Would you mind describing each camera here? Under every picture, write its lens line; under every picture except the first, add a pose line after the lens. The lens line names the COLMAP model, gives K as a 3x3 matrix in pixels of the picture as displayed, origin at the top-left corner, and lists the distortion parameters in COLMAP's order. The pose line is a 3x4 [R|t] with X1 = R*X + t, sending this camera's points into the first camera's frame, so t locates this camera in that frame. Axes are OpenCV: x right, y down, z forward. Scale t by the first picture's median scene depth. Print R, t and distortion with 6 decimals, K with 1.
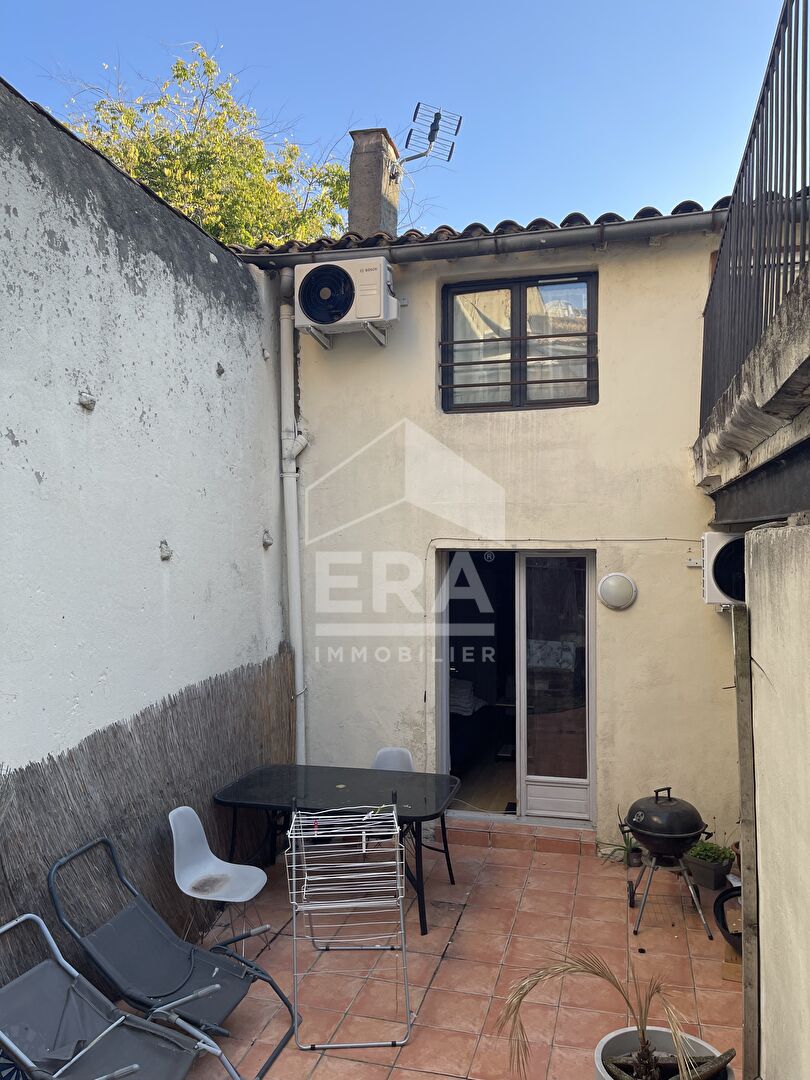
lens RADIAL K [[773.9, 0, 423.3], [0, 773.9, 537.8], [0, 0, 1]] dist [0.071673, -0.072614]
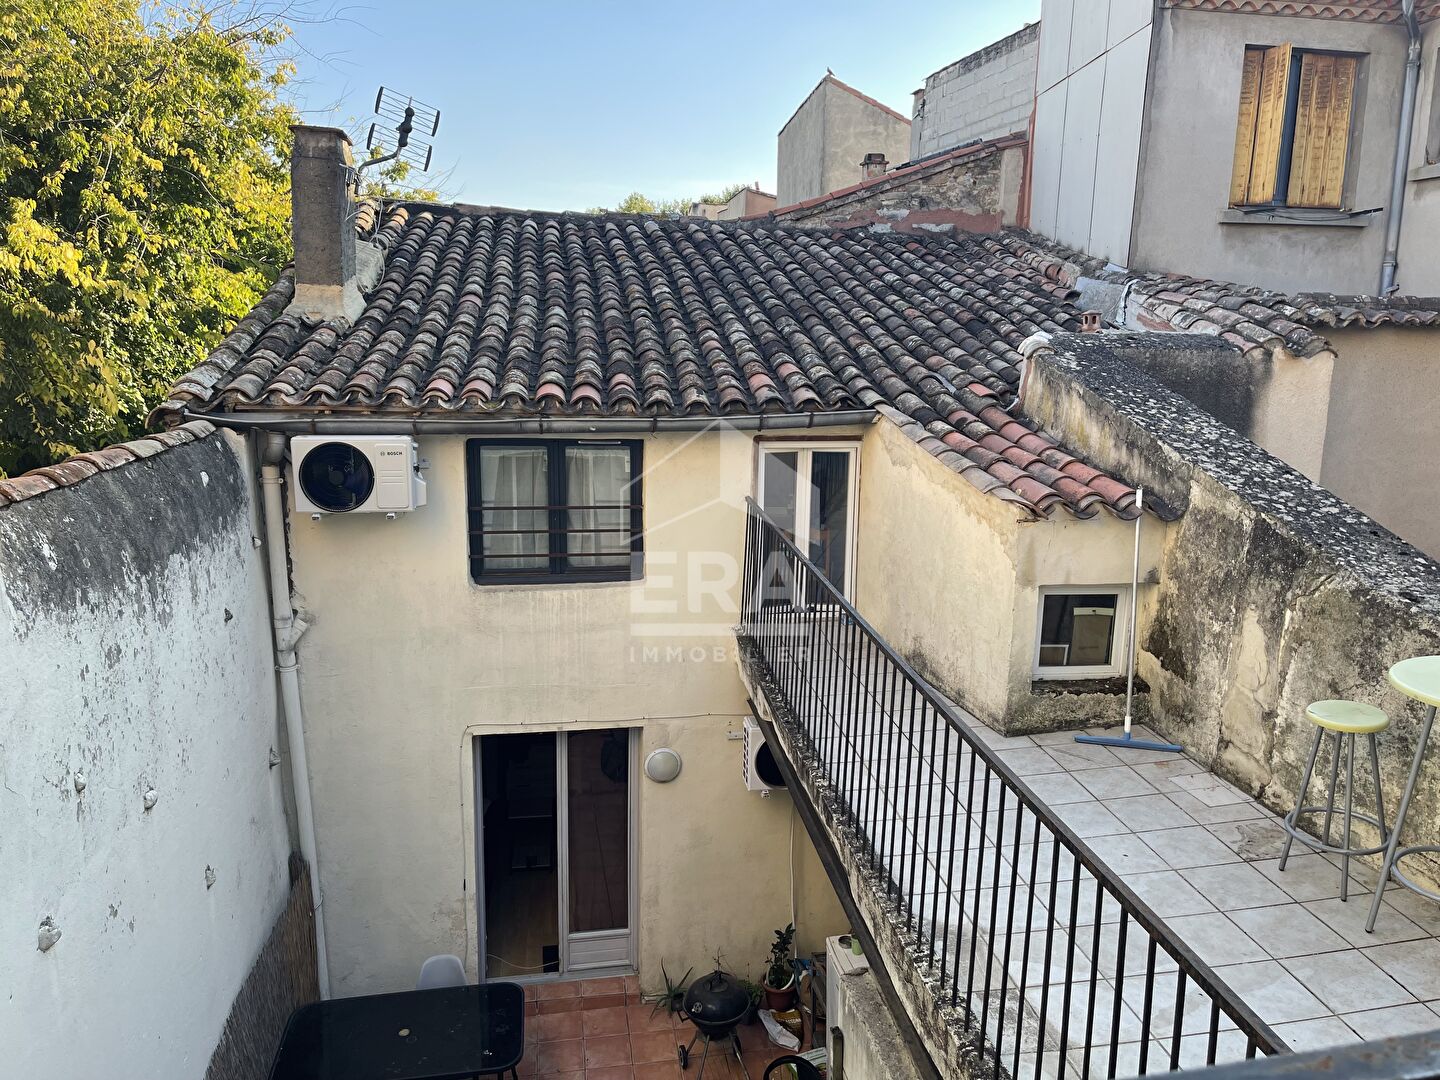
lens RADIAL K [[1031.9, 0, 720.0], [0, 1031.9, 540.0], [0, 0, 1]] dist [0.071673, -0.072614]
pose [[0.914939, -0.063247, 0.398605, -0.193716], [-0.019583, 0.979524, 0.200372, -0.468796], [-0.403116, -0.191134, 0.894967, -0.176663]]
